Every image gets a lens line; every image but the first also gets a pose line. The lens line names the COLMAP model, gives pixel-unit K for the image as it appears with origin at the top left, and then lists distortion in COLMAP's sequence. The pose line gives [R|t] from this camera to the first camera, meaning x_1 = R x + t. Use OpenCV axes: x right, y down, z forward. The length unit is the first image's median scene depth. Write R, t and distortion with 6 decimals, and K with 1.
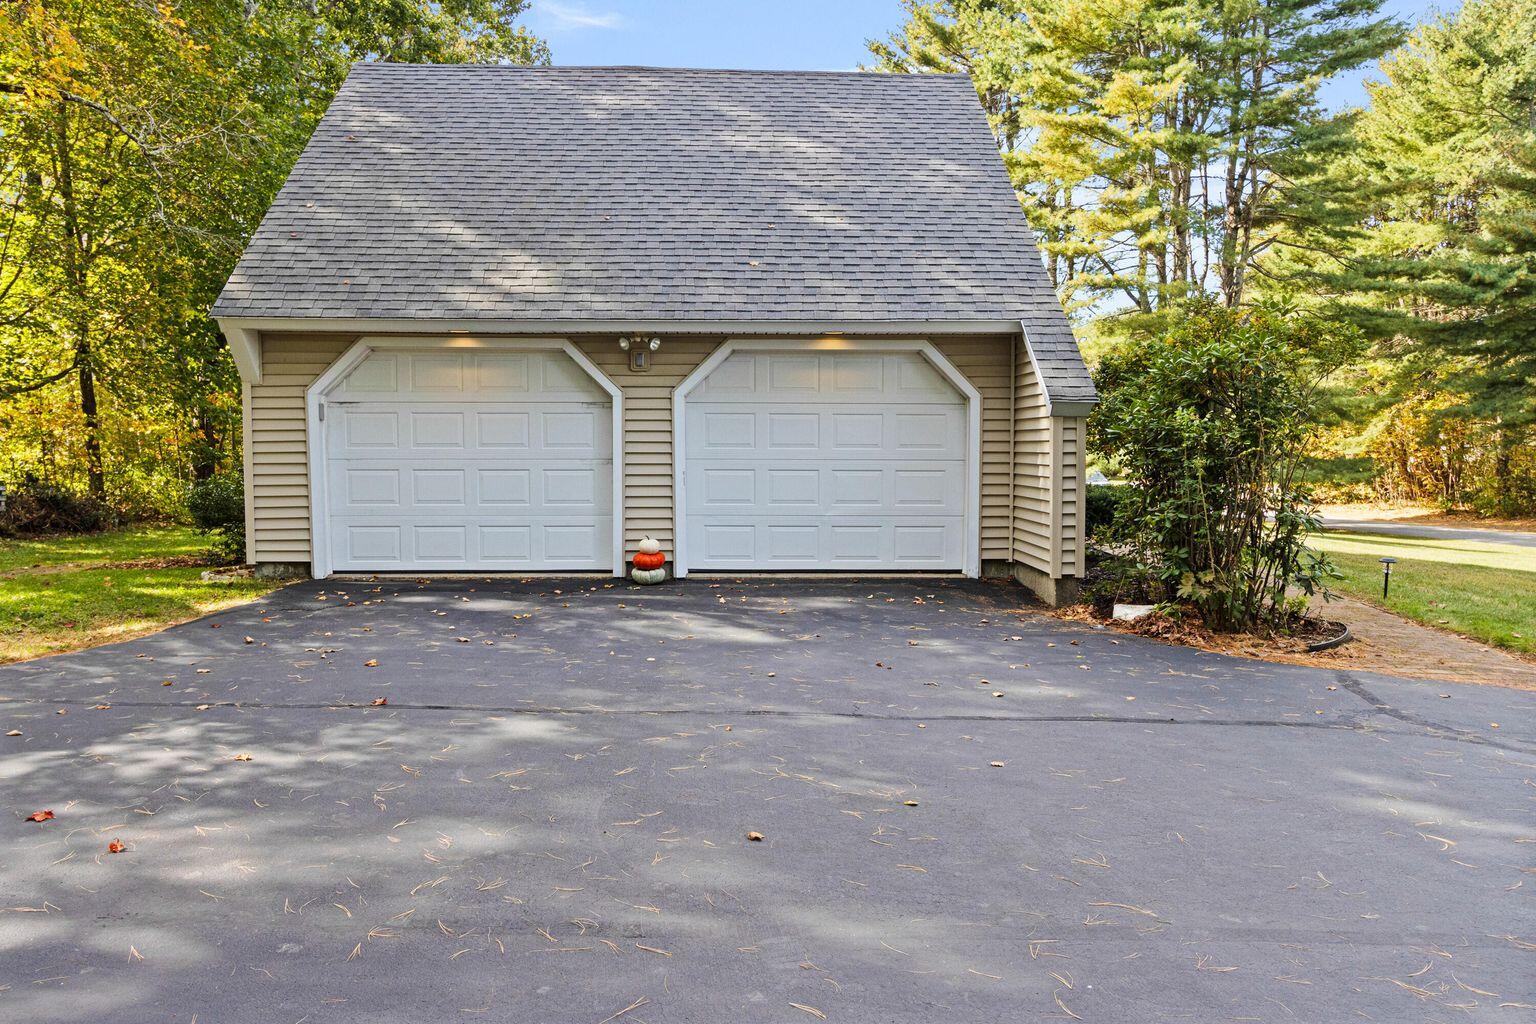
lens RADIAL K [[1114.2, 0, 768.0], [0, 1114.2, 512.0], [0, 0, 1]] dist [0.000908, 0.000126]
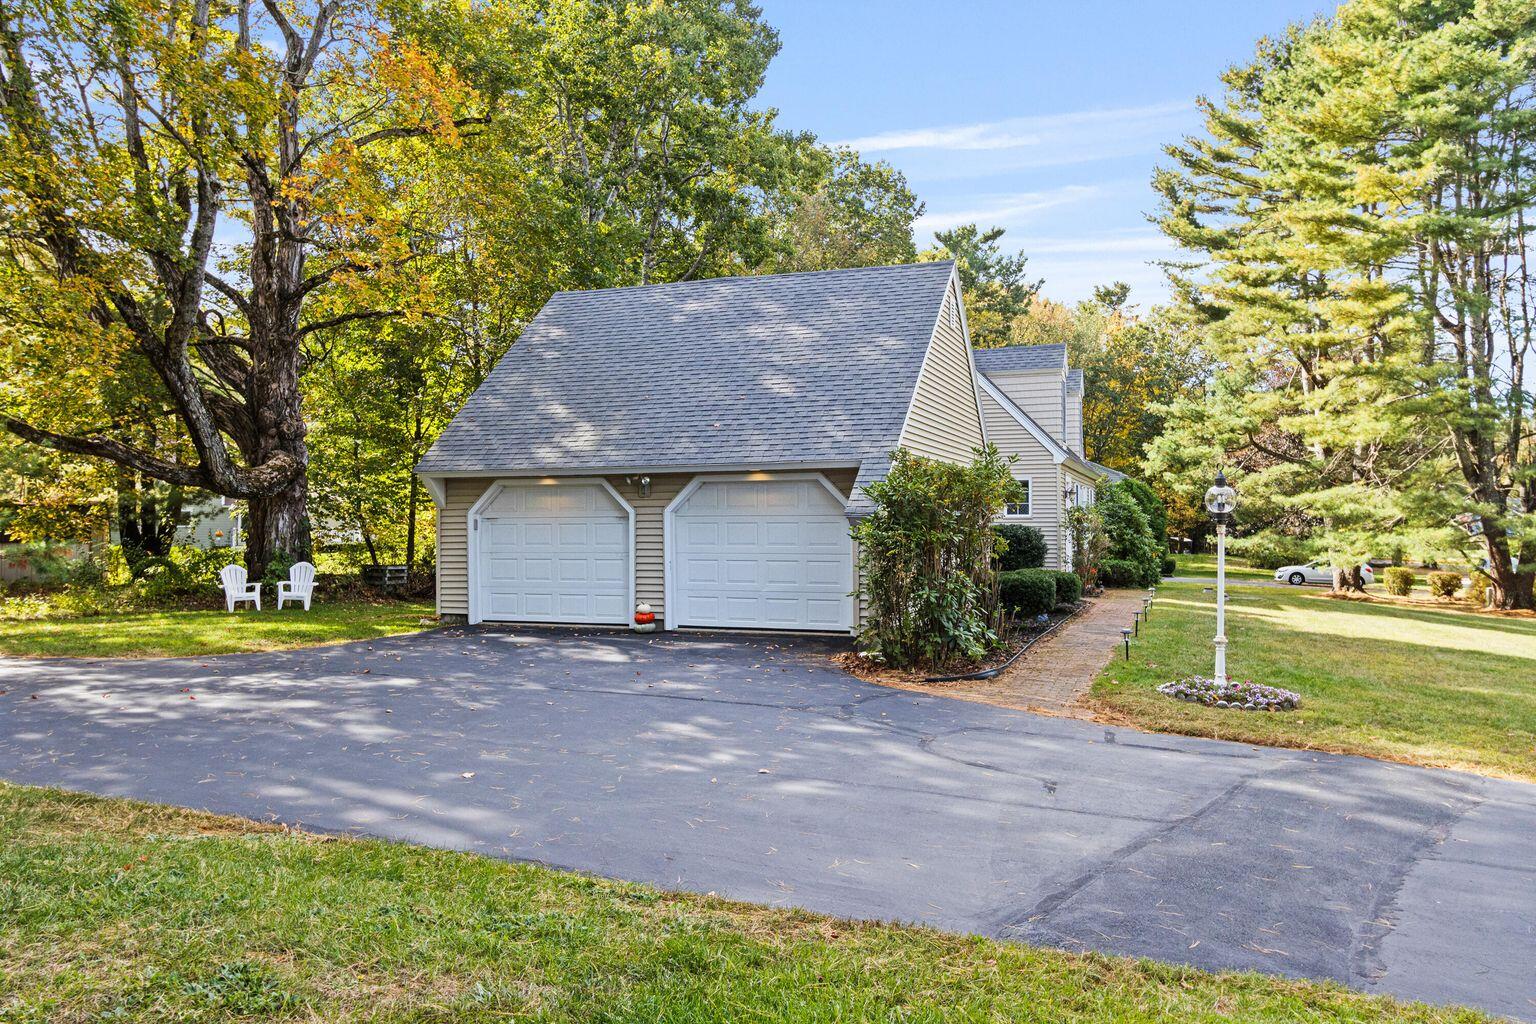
lens RADIAL K [[1114.2, 0, 768.0], [0, 1114.2, 512.0], [0, 0, 1]] dist [0.000908, 0.000126]
pose [[0.927549, -0.011371, -0.373528, 0.630968], [-0.016500, 0.997316, -0.071335, 0.003769], [0.373337, 0.072330, 0.924872, -0.385480]]
